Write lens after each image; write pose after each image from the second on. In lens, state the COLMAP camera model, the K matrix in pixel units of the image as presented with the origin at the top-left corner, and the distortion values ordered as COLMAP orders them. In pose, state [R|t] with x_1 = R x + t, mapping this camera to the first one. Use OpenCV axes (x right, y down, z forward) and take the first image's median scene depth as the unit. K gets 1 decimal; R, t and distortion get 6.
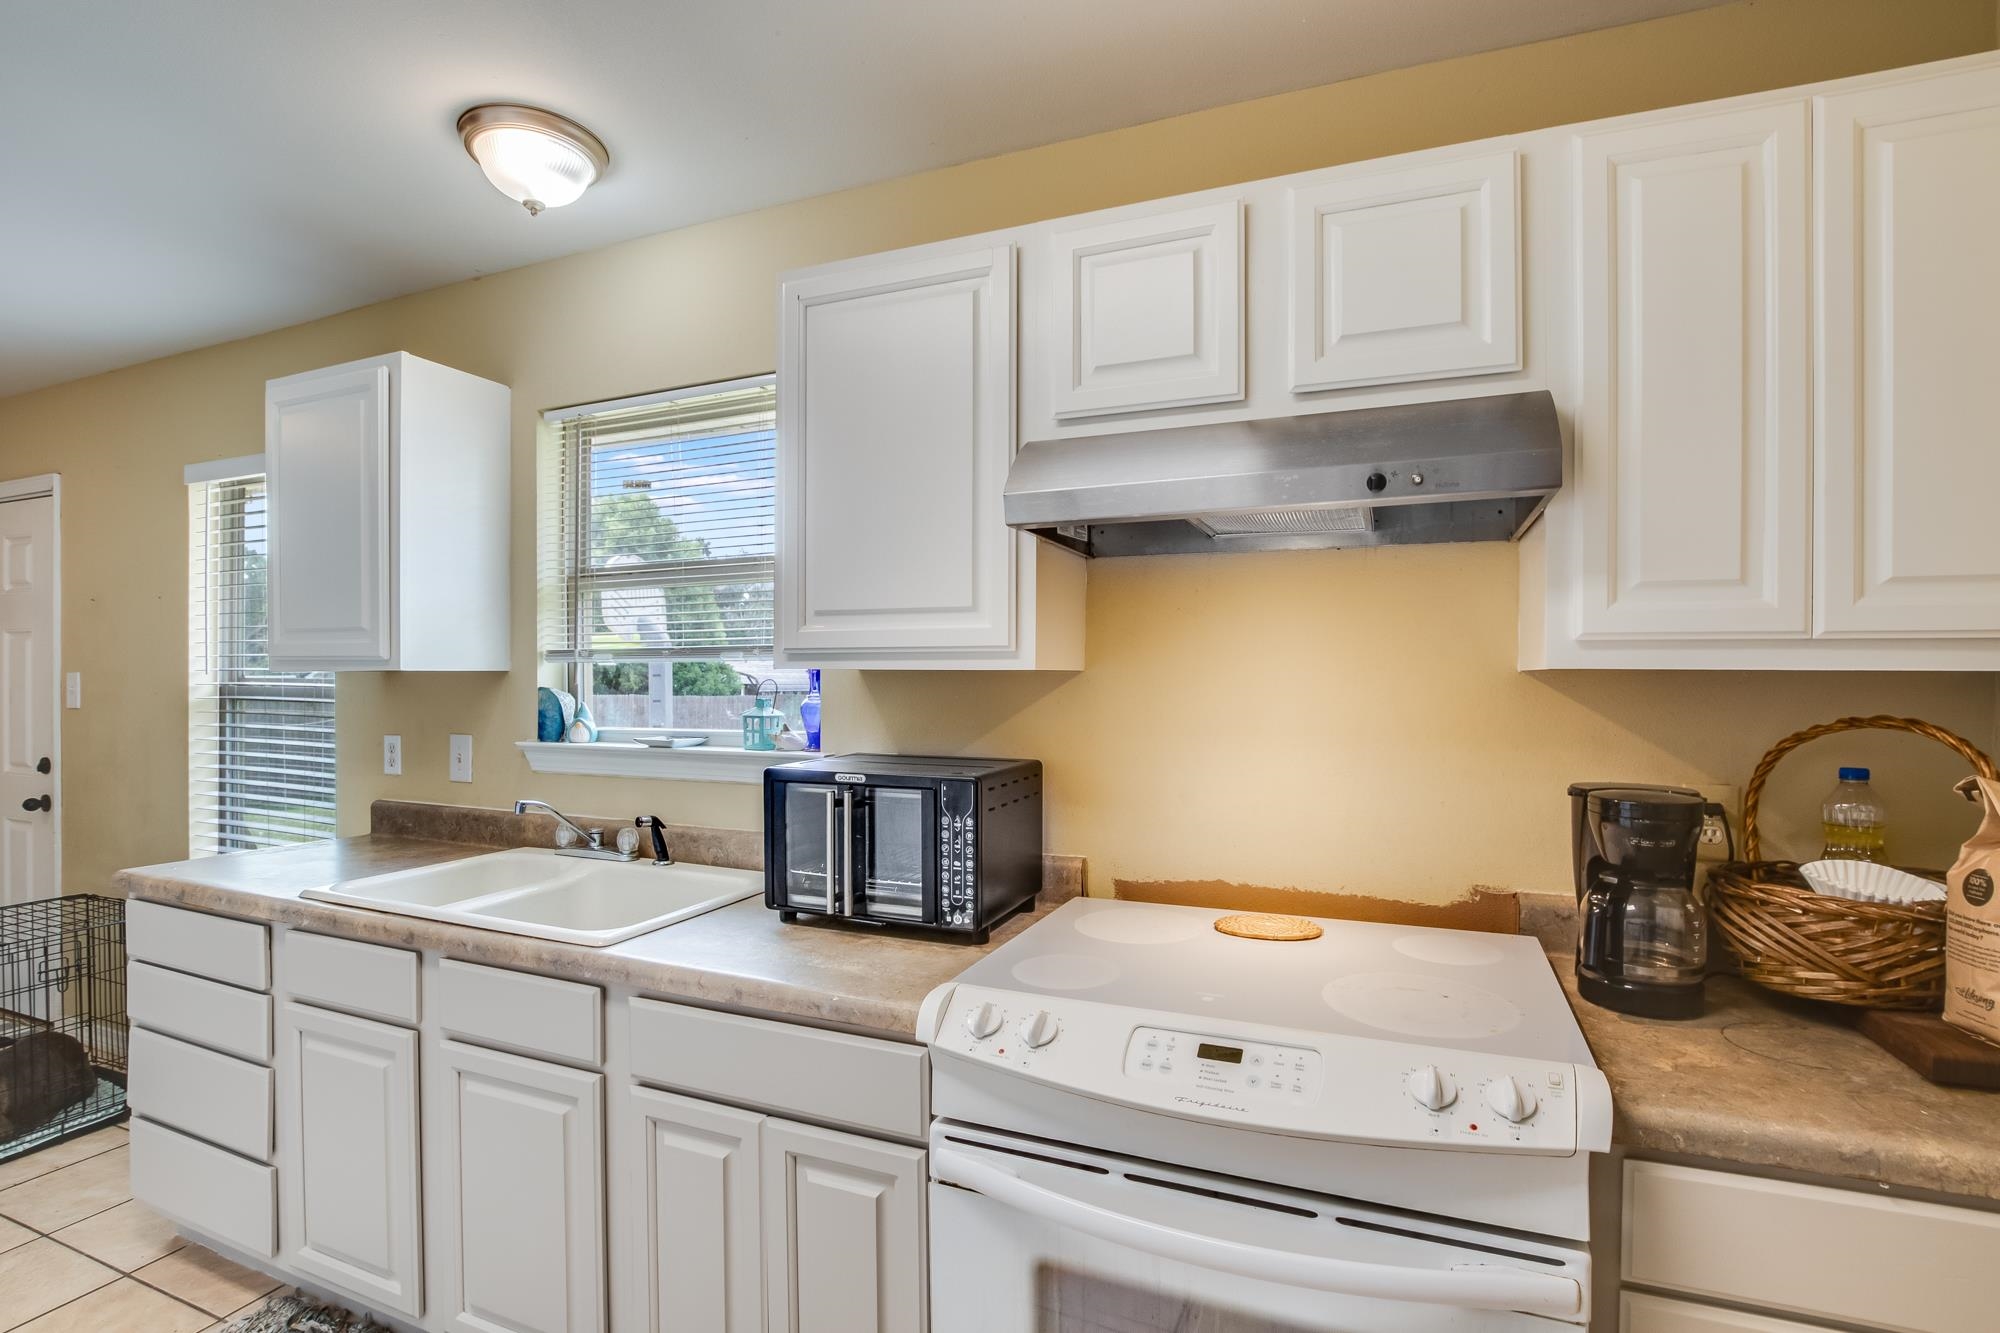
lens RADIAL K [[927.3, 0, 998.3], [0, 927.3, 692.9], [0, 0, 1]] dist [-0.024964, 0.000362]
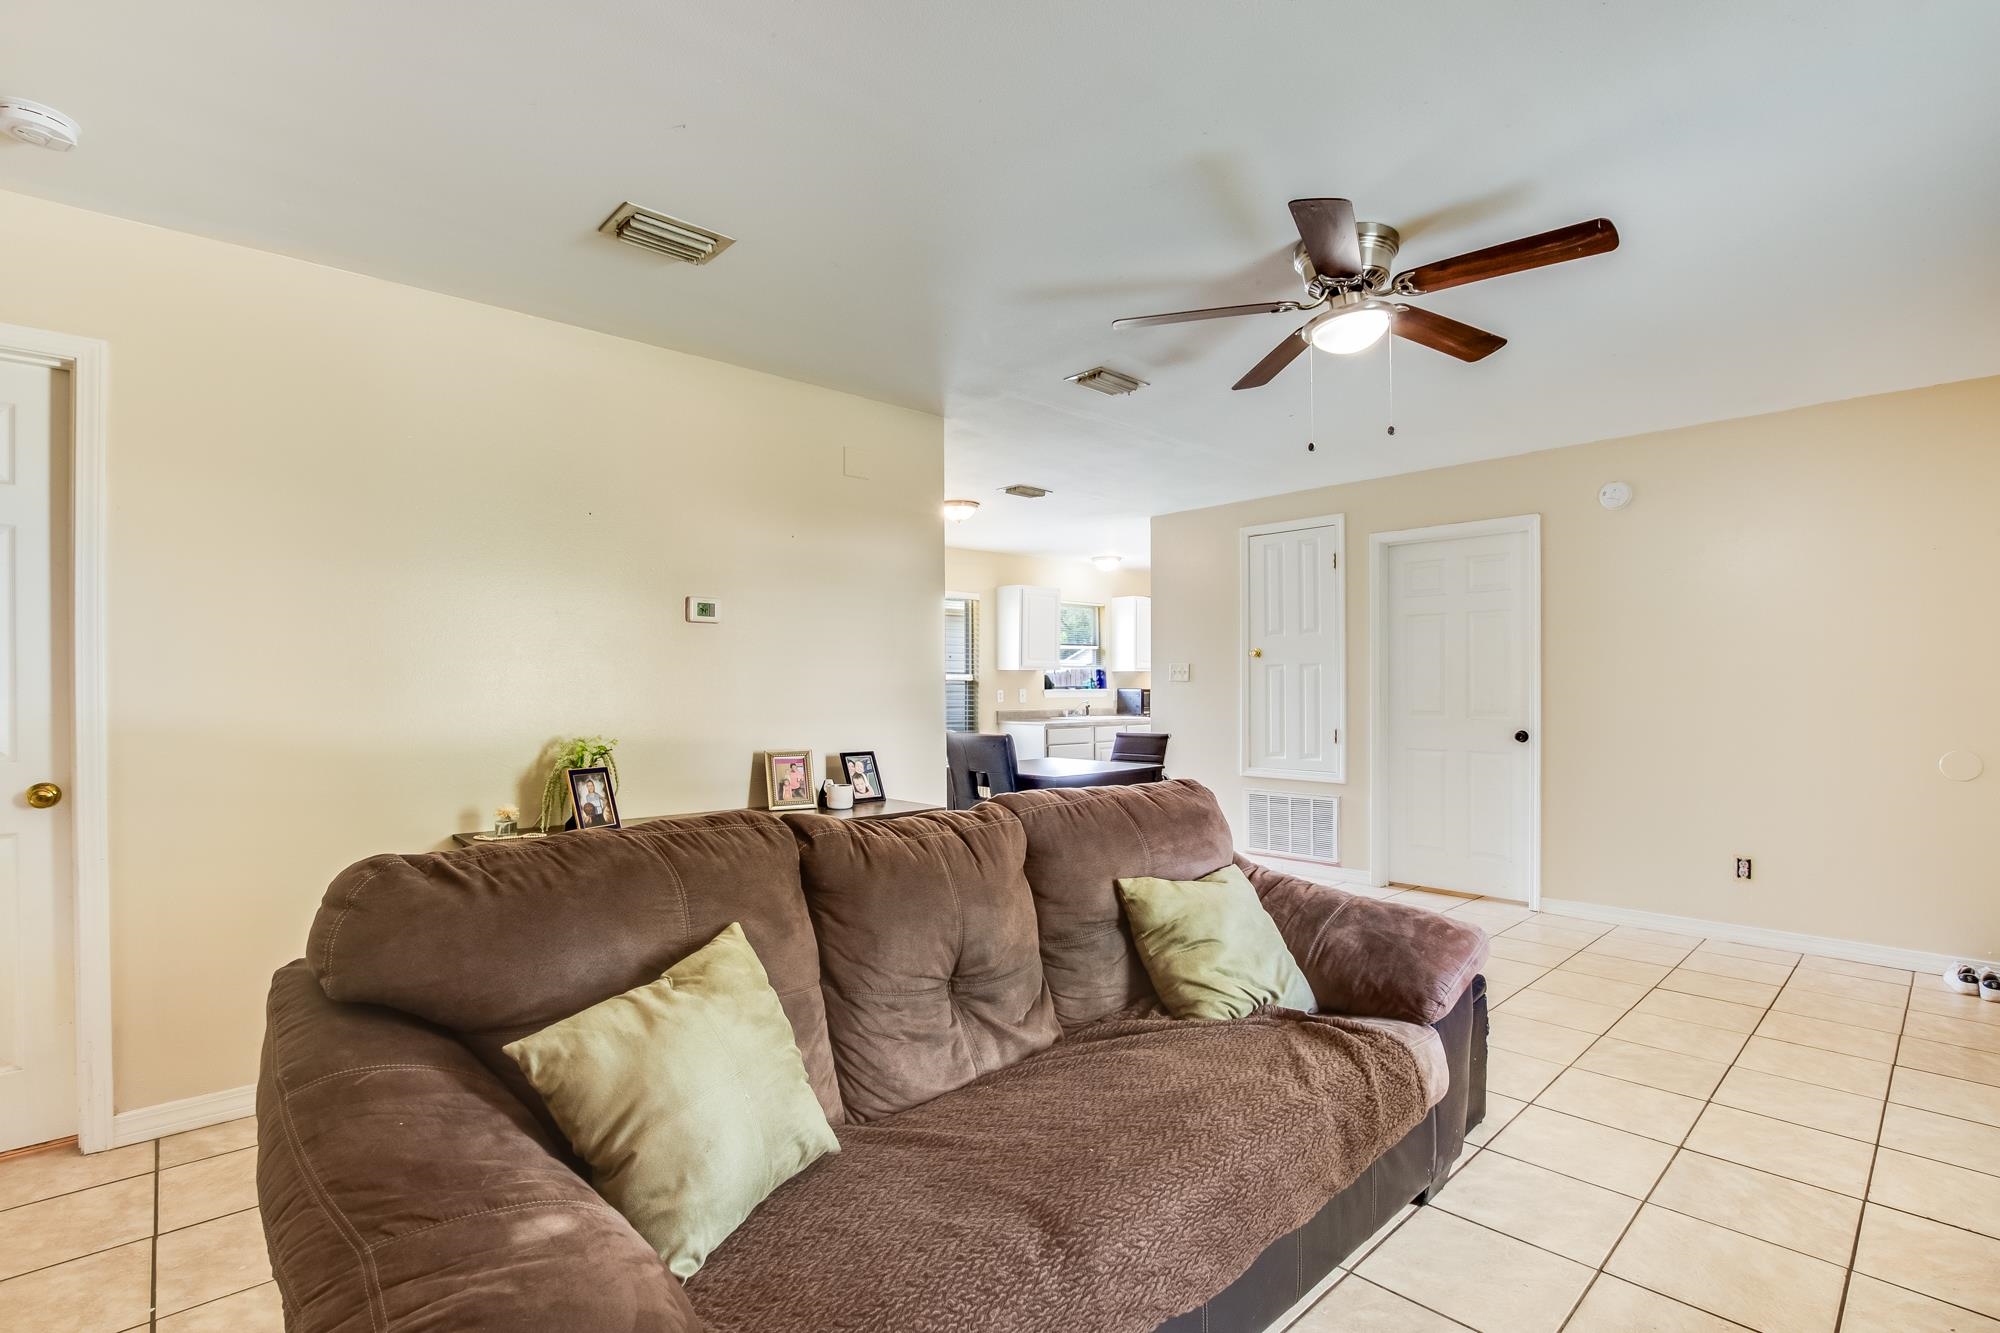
lens RADIAL K [[927.3, 0, 1024.5], [0, 927.3, 692.7], [0, 0, 1]] dist [-0.024964, 0.000362]
pose [[0.408153, -0.003952, 0.912905, -3.904194], [0.018195, 0.999827, -0.003806, 0.076514], [-0.912732, 0.018164, 0.408154, -0.425746]]
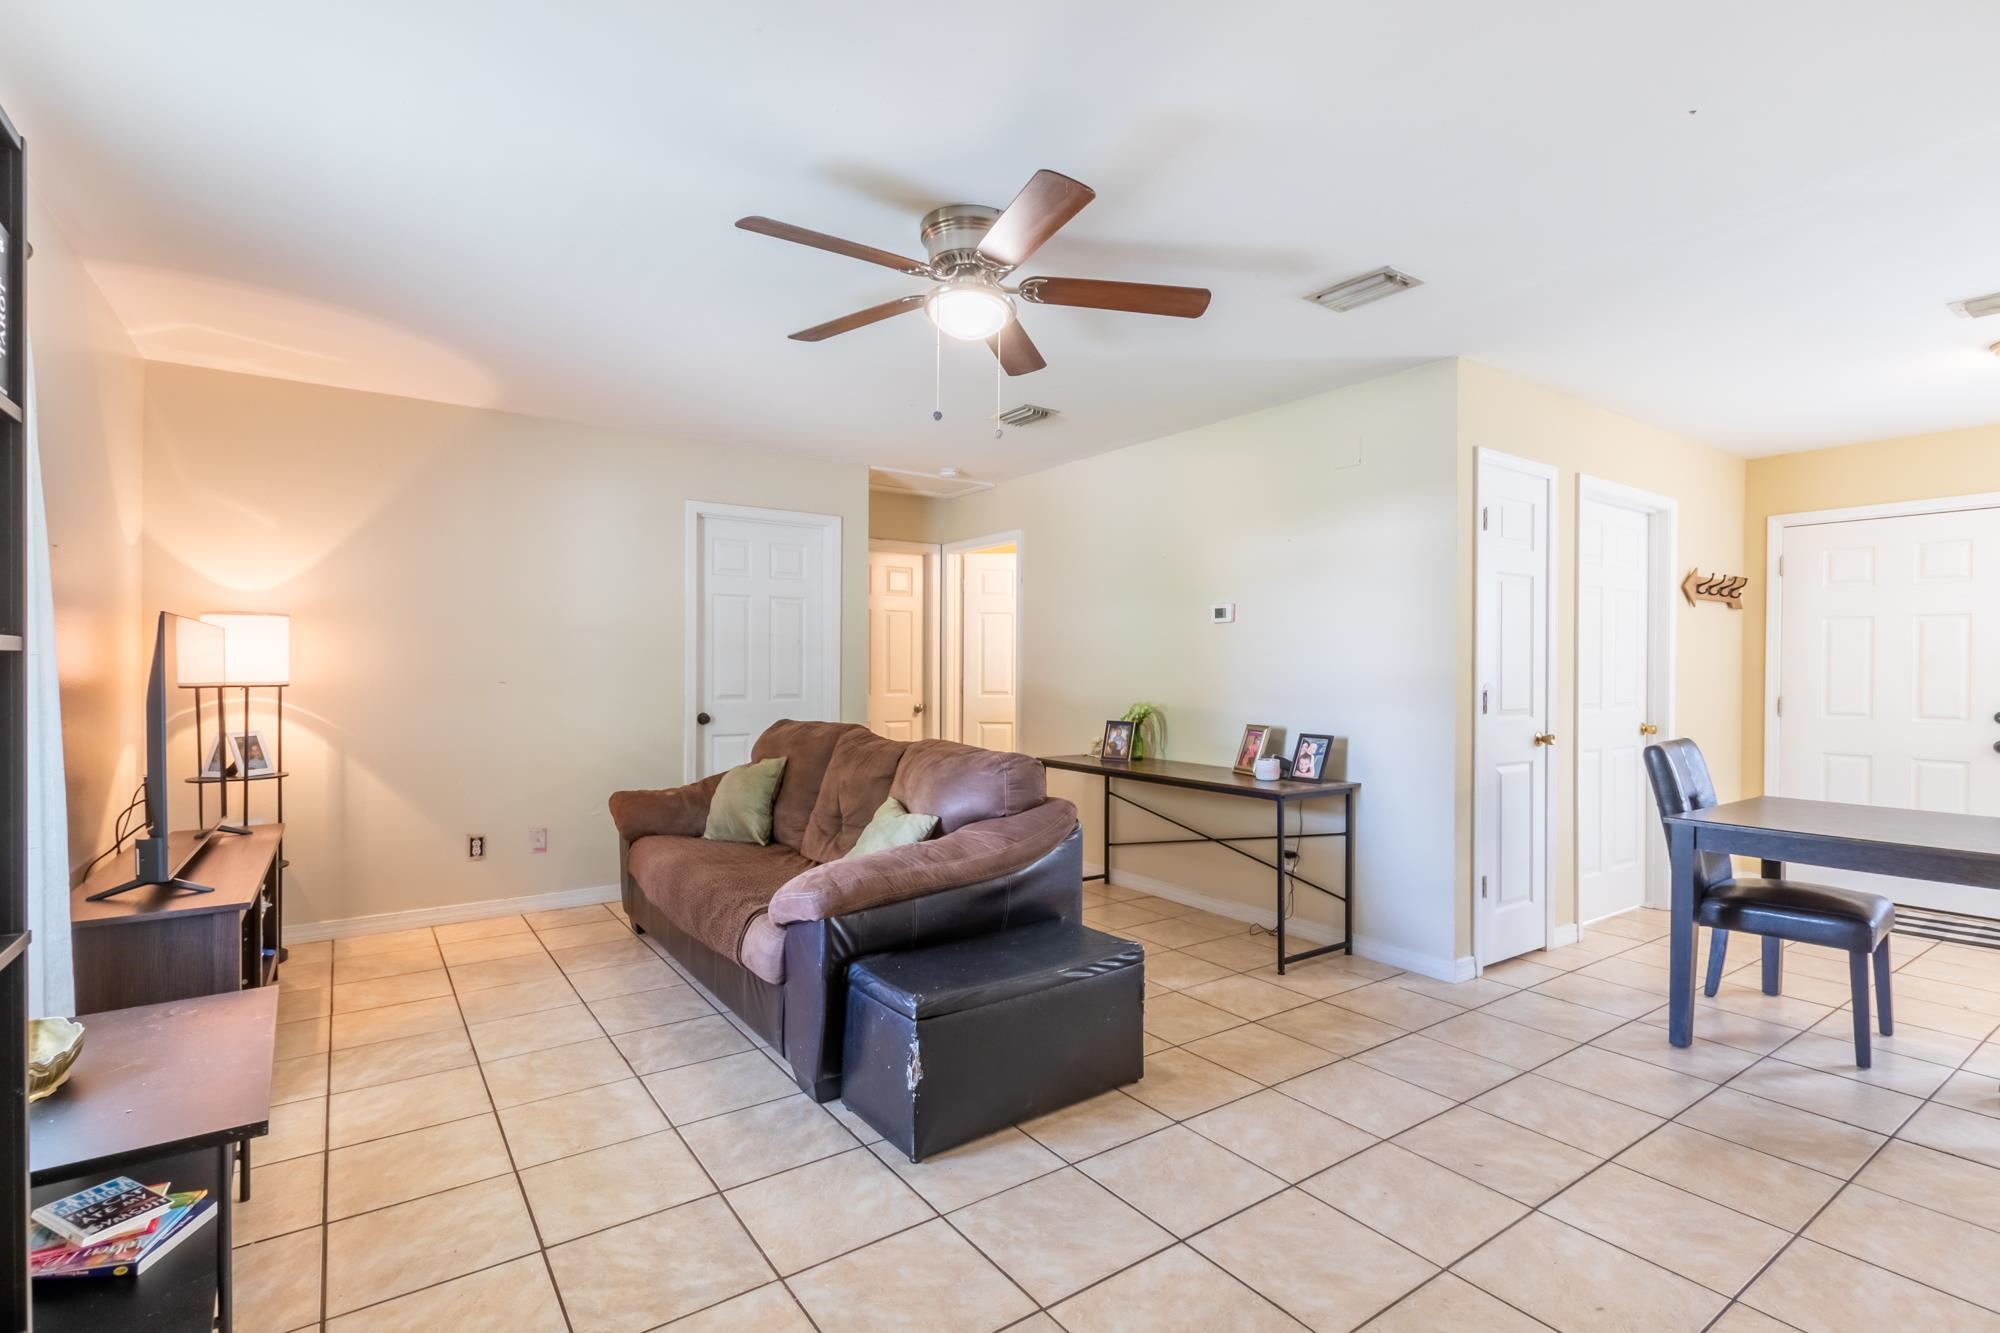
lens RADIAL K [[920.4, 0, 994.3], [0, 920.4, 669.6], [0, 0, 1]] dist [-0.003839, -0.000299]
pose [[0.837769, 0.008613, -0.545957, -2.150594], [-0.017201, 0.999796, -0.010622, 0.076359], [0.545754, 0.018290, 0.837746, -1.213977]]
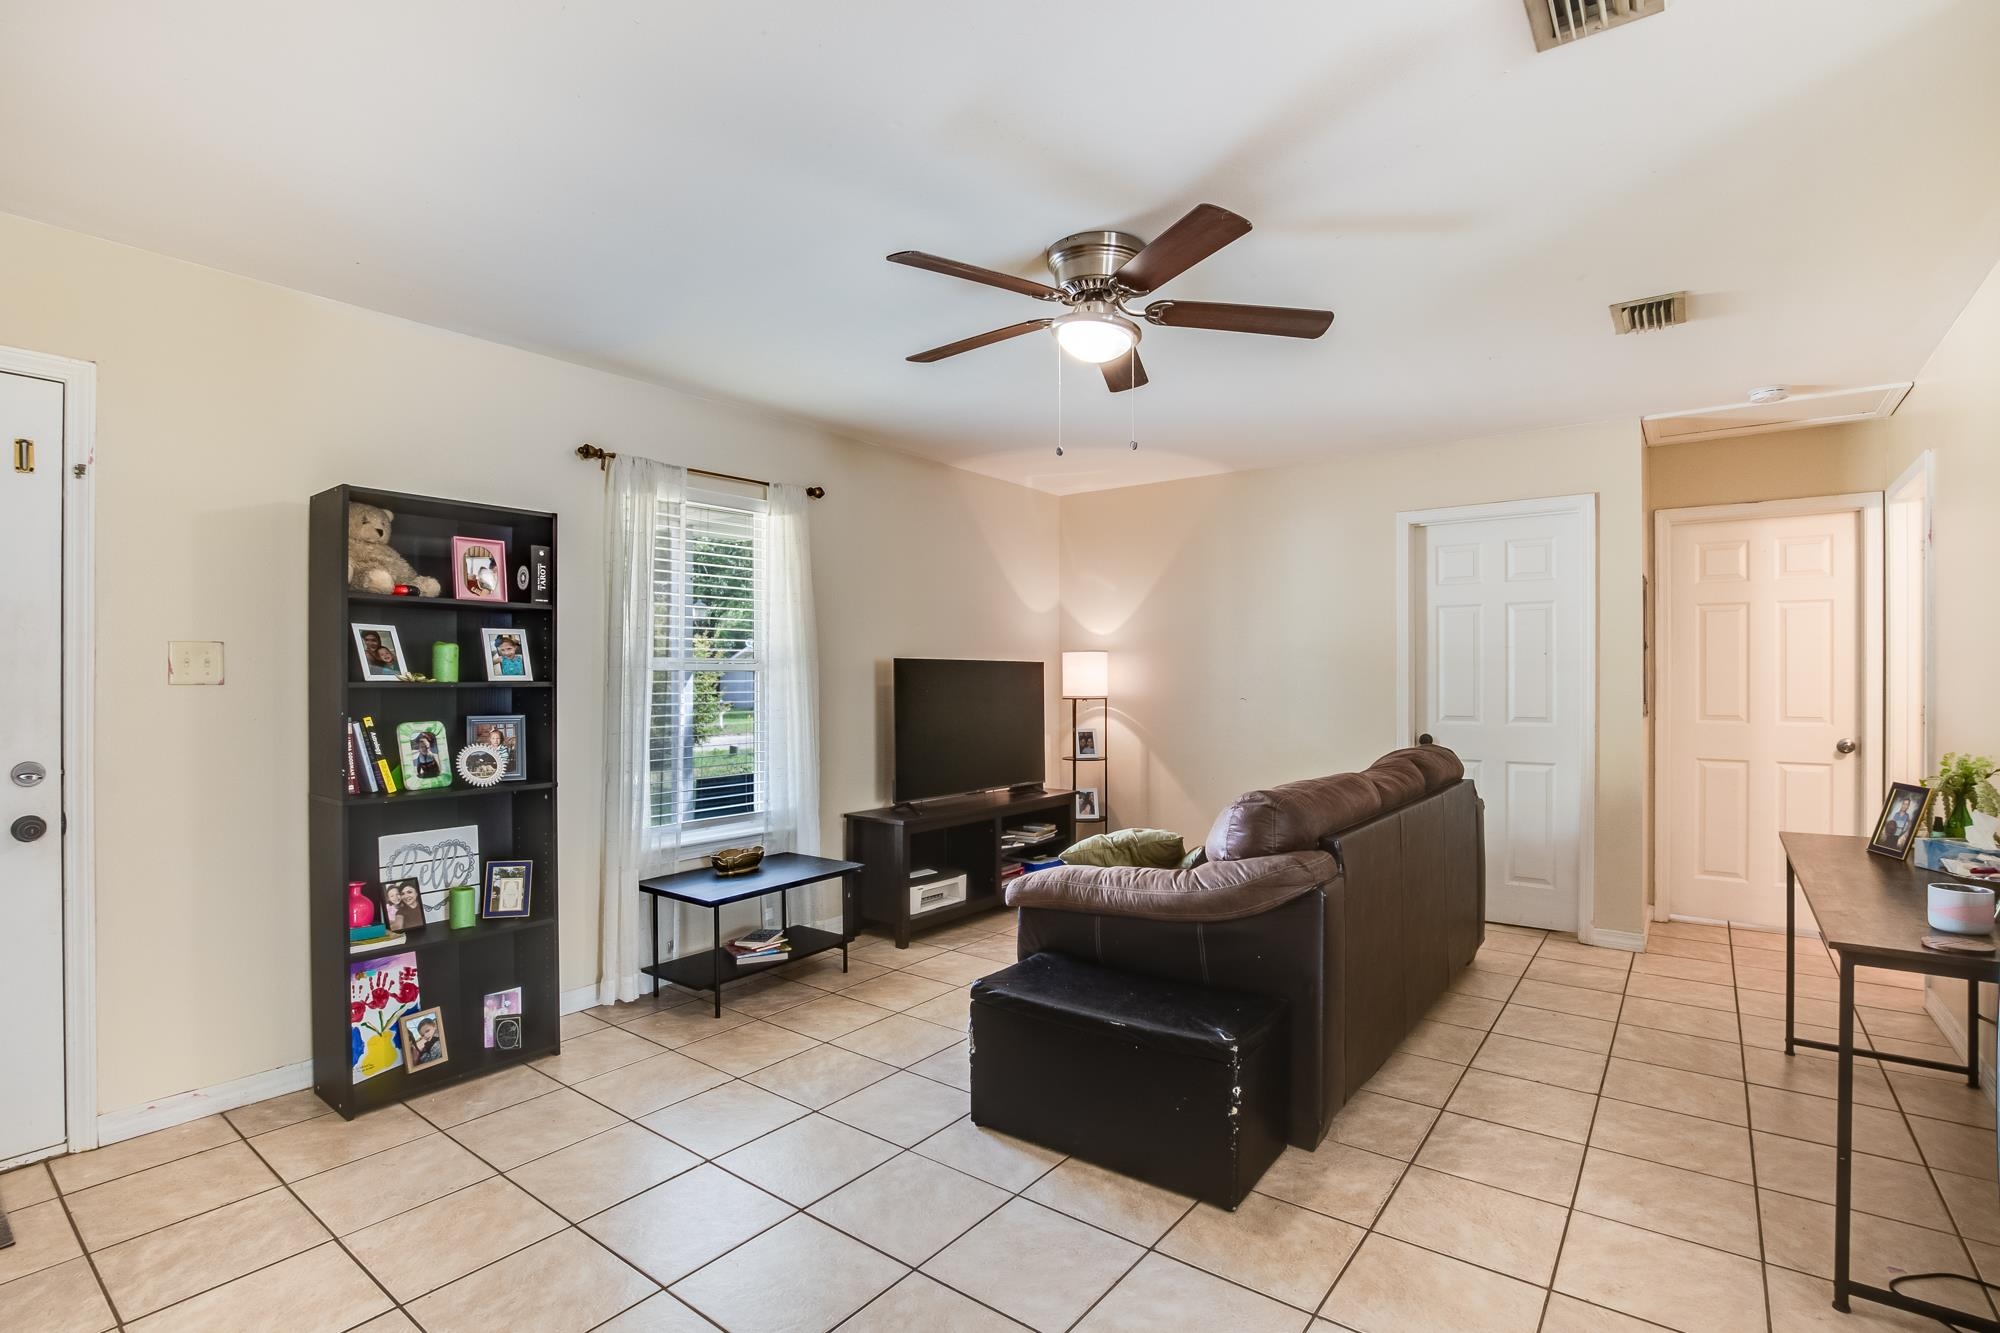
lens RADIAL K [[927.3, 0, 999.8], [0, 927.3, 678.5], [0, 0, 1]] dist [-0.024964, 0.000362]
pose [[-0.260868, 0.003264, -0.965369, -1.697313], [-0.014233, 0.999873, 0.007227, 0.043541], [0.965270, 0.015625, -0.260788, -0.166689]]
